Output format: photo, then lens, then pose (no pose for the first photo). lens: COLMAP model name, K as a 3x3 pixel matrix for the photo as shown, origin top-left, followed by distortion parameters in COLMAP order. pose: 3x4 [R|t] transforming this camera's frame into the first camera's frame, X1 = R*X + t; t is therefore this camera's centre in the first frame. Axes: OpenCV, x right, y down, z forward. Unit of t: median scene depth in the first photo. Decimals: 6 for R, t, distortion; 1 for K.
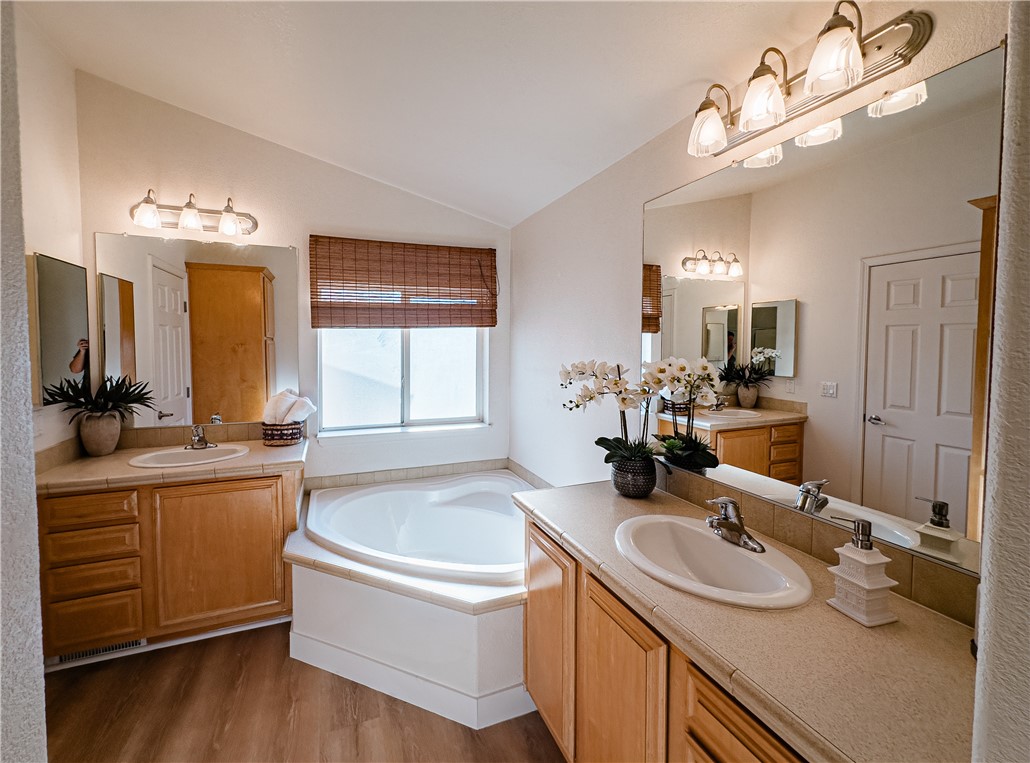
lens RADIAL K [[430.0, 0, 493.0], [0, 430.0, 359.1], [0, 0, 1]] dist [-0.000115, 0.000028]
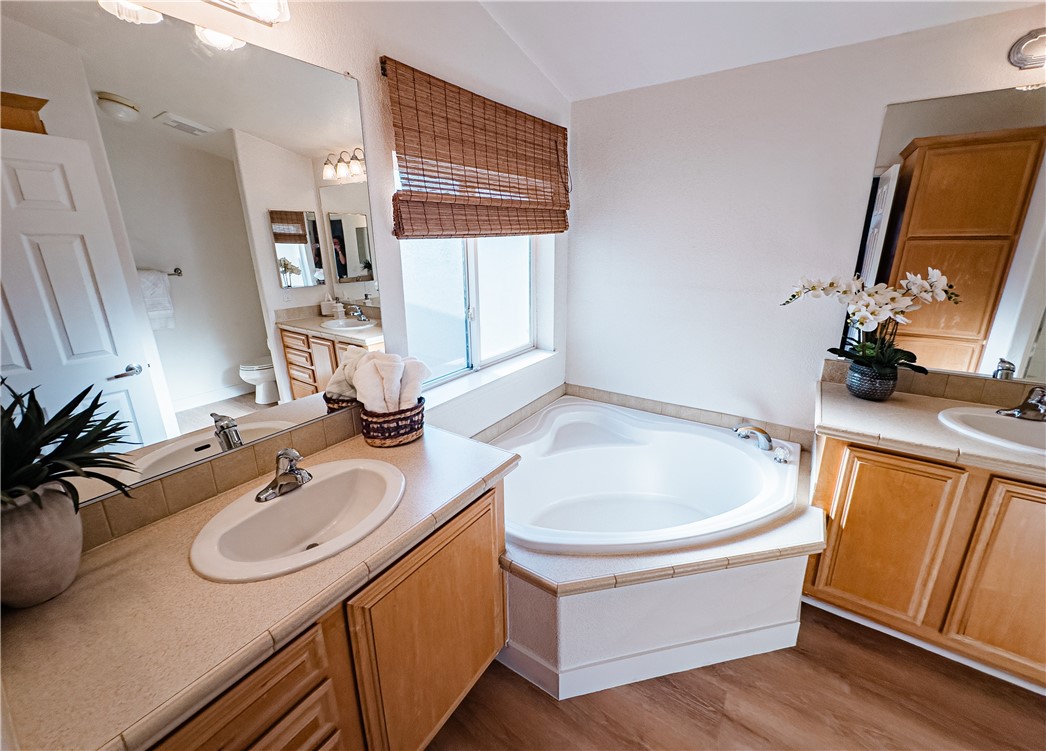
lens RADIAL K [[424.6, 0, 535.1], [0, 424.6, 356.0], [0, 0, 1]] dist [-0.000090, -0.000015]
pose [[0.818673, -0.163544, 0.550480, -0.567147], [0.032907, 0.970375, 0.239352, -0.046513], [-0.573316, -0.177836, 0.799802, 0.376259]]
